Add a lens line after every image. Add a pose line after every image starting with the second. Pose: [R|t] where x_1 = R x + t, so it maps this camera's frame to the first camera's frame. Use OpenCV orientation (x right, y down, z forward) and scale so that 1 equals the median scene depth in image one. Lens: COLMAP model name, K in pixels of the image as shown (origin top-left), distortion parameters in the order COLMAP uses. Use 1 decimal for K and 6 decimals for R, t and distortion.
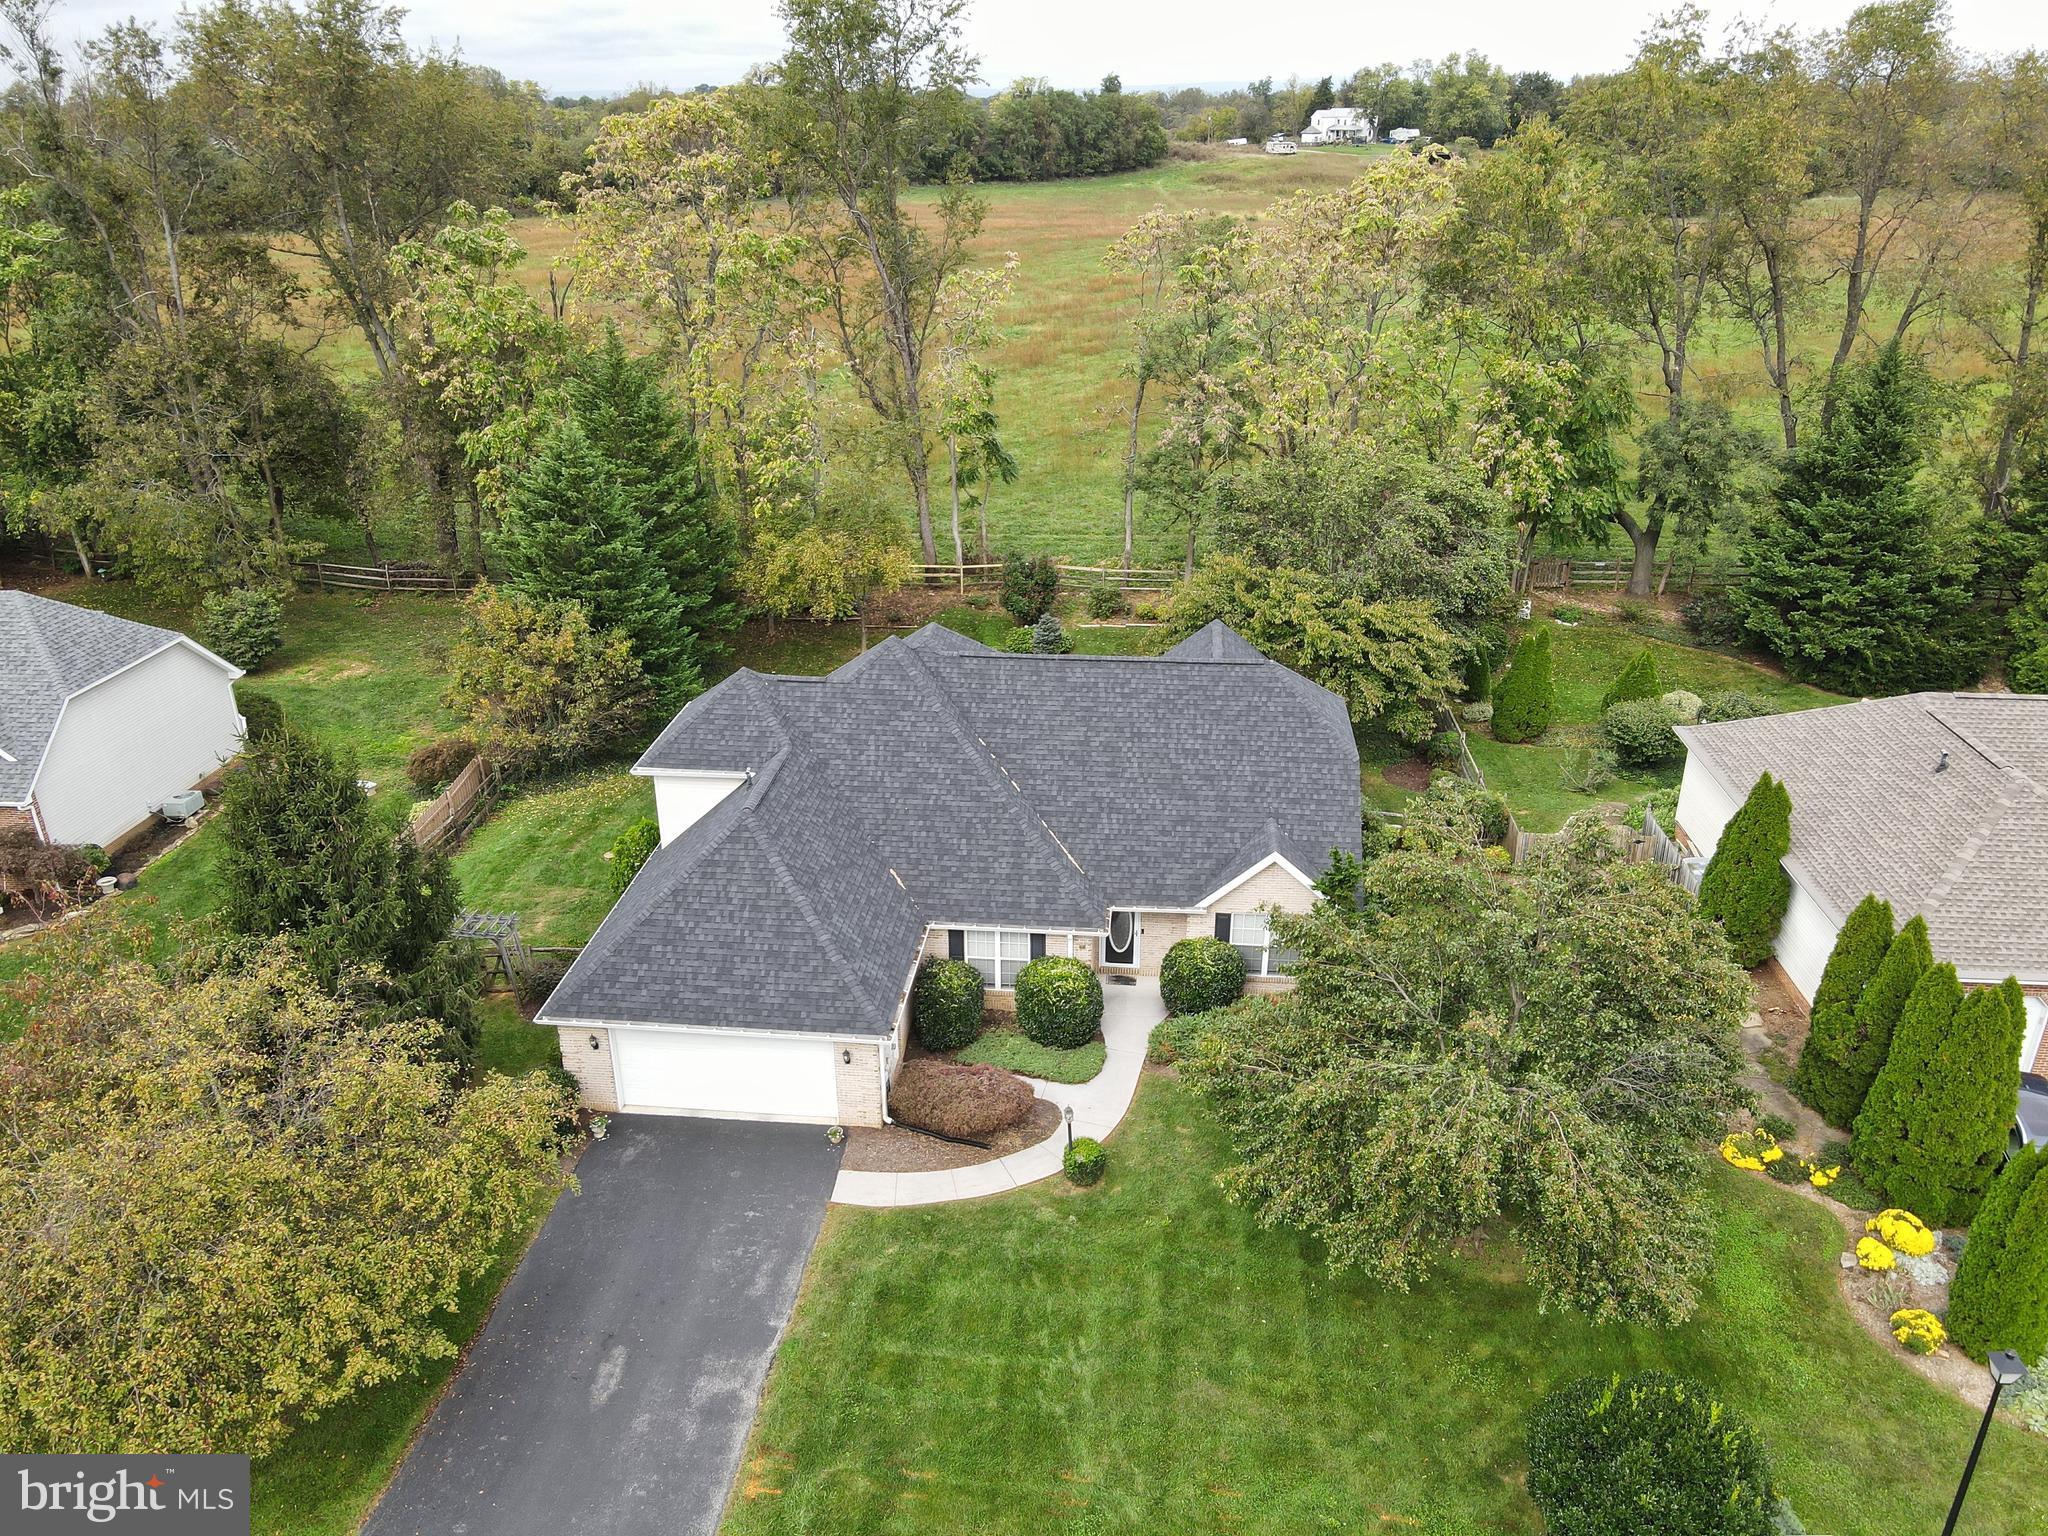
lens RADIAL K [[1456.6, 0, 1023.6], [0, 1456.6, 761.2], [0, 0, 1]] dist [0.027705, -0.007862]
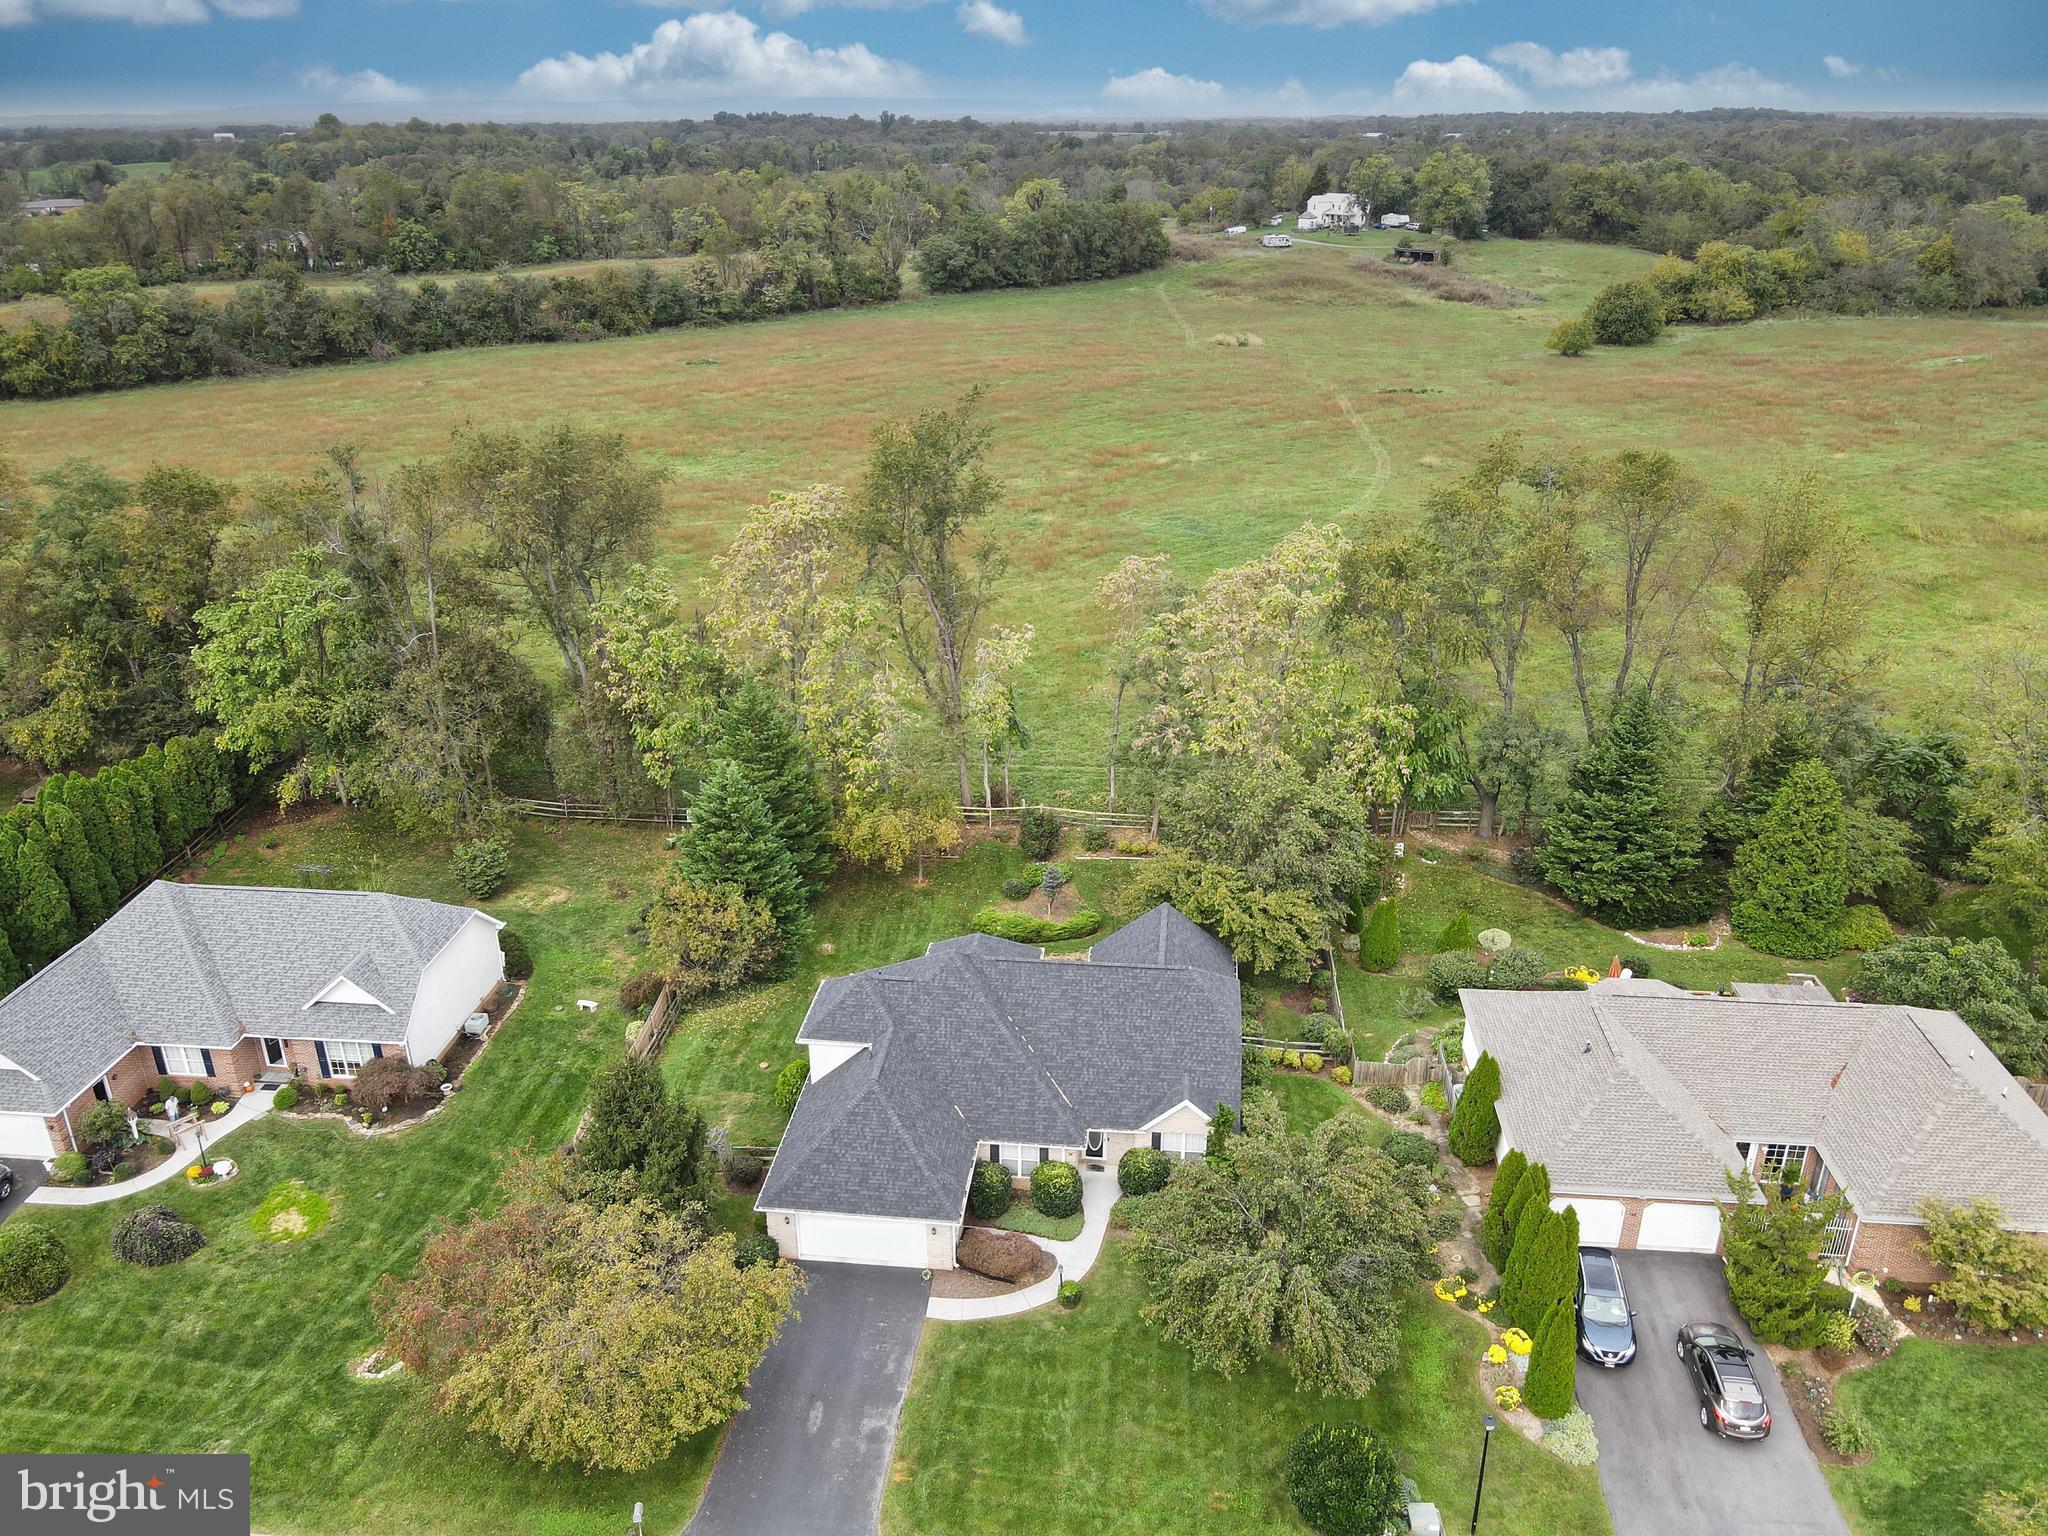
lens RADIAL K [[1456.6, 0, 1024.1], [0, 1456.6, 773.0], [0, 0, 1]] dist [0.027705, -0.007862]
pose [[0.999971, 0.003713, -0.006704, -0.003108], [-0.003690, 0.999987, 0.003397, -0.296360], [0.006717, -0.003372, 0.999972, -0.624848]]
